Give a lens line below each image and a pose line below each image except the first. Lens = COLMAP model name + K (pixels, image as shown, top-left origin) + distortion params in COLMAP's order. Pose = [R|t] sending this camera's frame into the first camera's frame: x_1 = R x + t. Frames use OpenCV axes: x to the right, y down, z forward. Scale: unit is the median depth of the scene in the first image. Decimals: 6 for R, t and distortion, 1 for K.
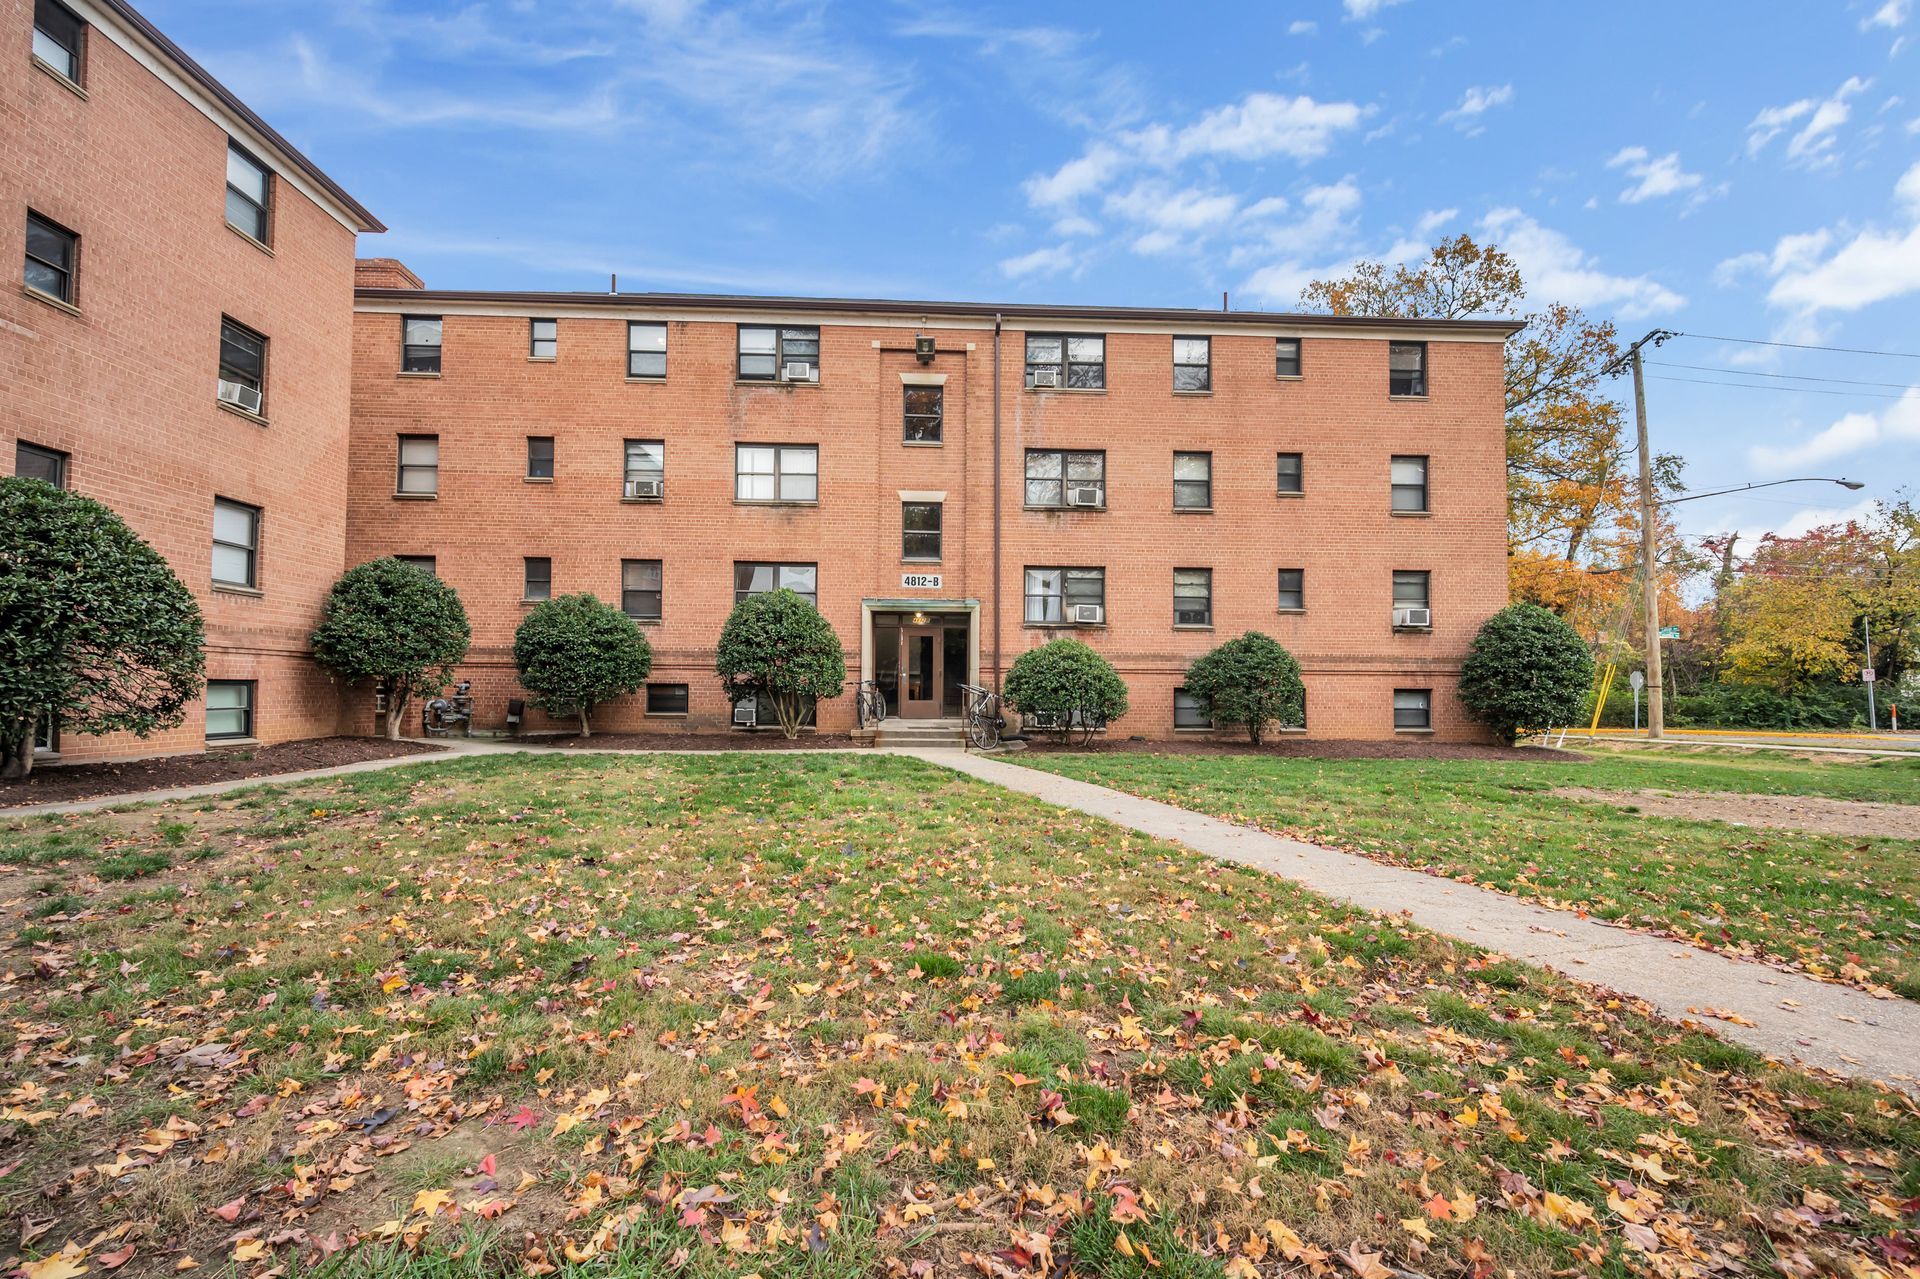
lens RADIAL K [[819.6, 0, 958.5], [0, 819.6, 652.6], [0, 0, 1]] dist [0.001740, 0.000249]
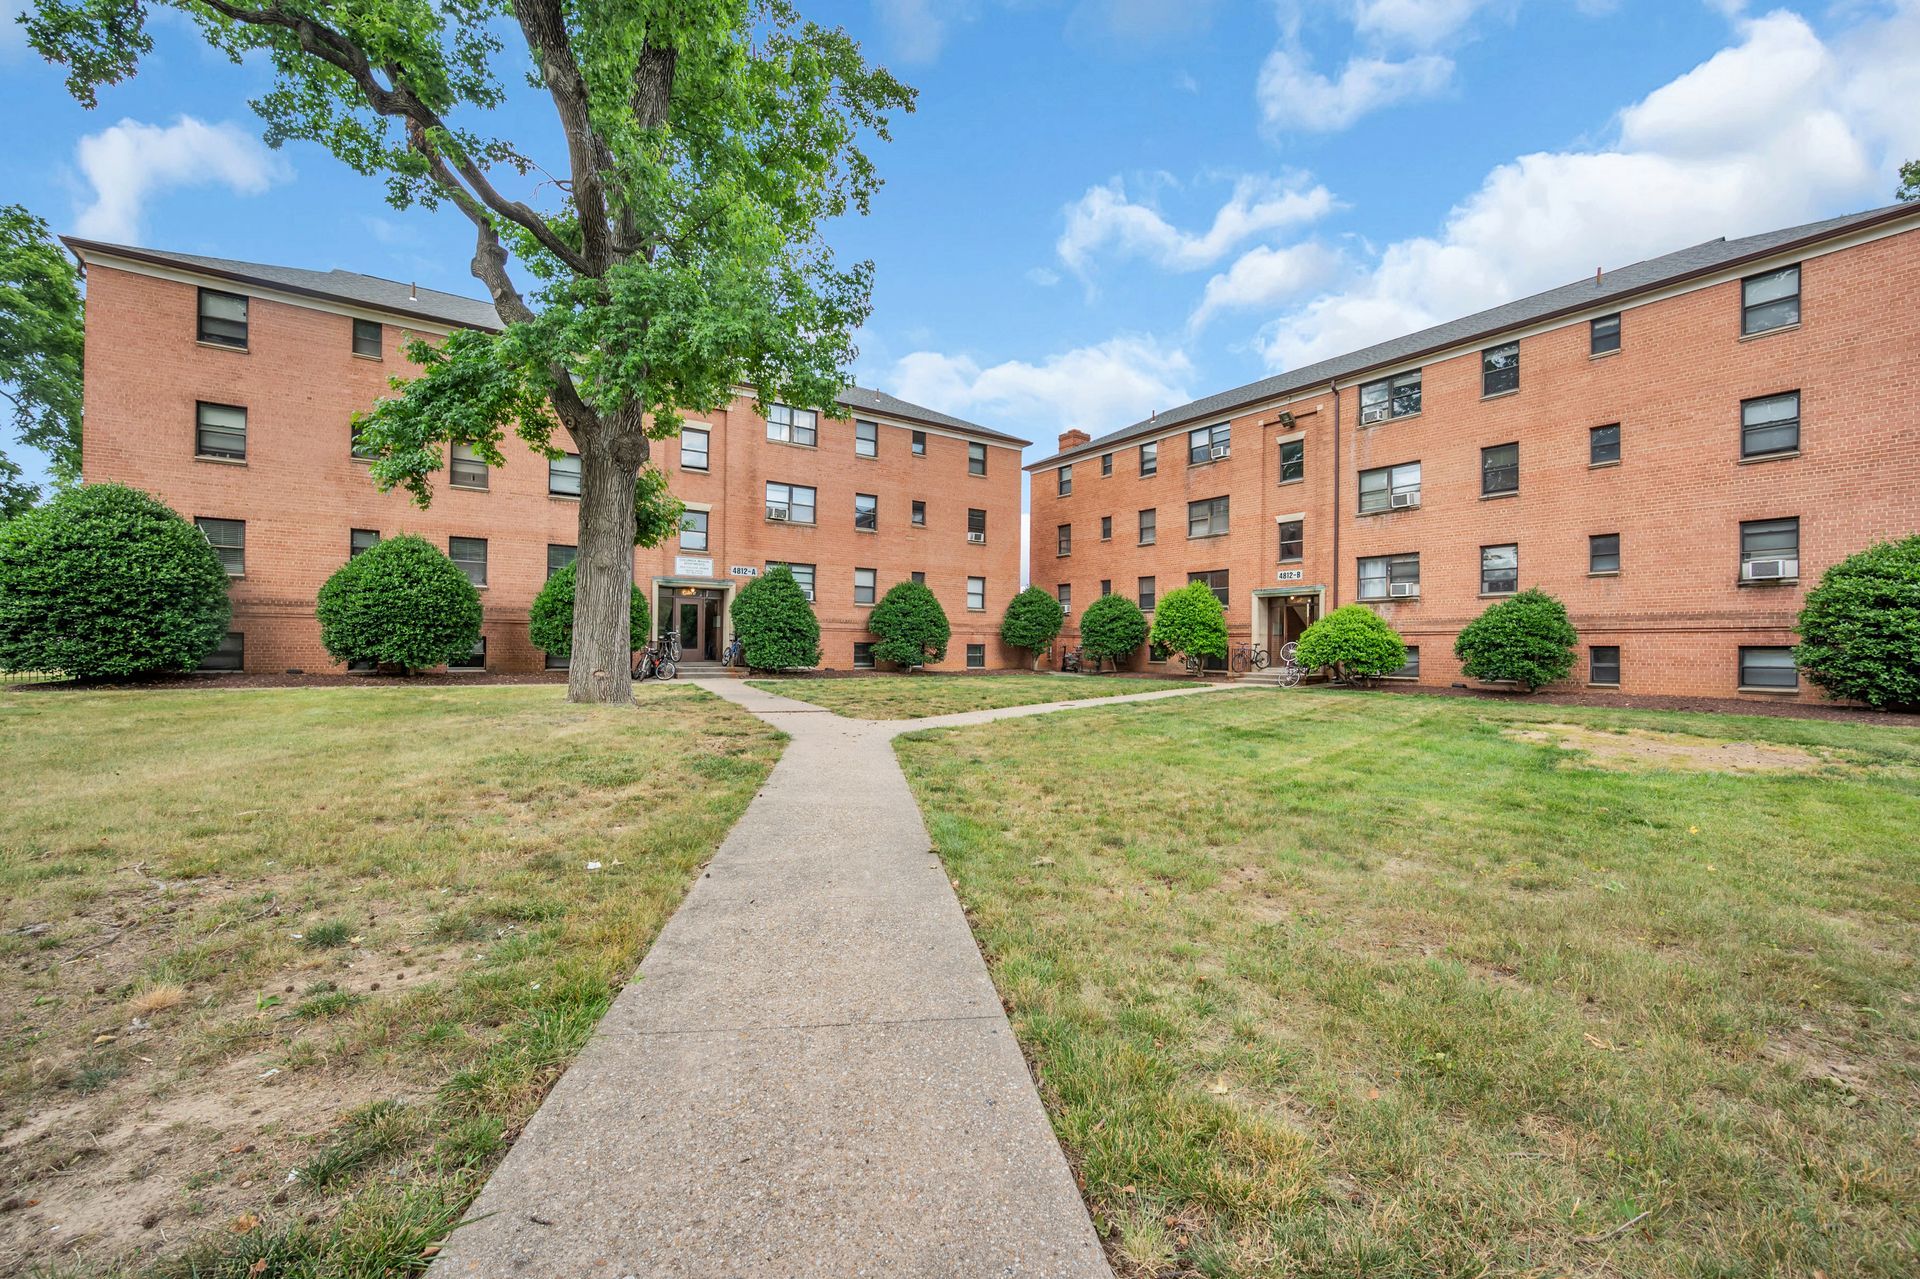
lens RADIAL K [[774.0, 0, 961.9], [0, 774.0, 622.5], [0, 0, 1]] dist [0.001119, 0.000444]
pose [[0.531875, -0.030841, -0.846261, 0.824233], [0.034792, 0.999289, -0.014552, -0.001624], [0.846108, -0.021704, 0.532570, -0.254847]]
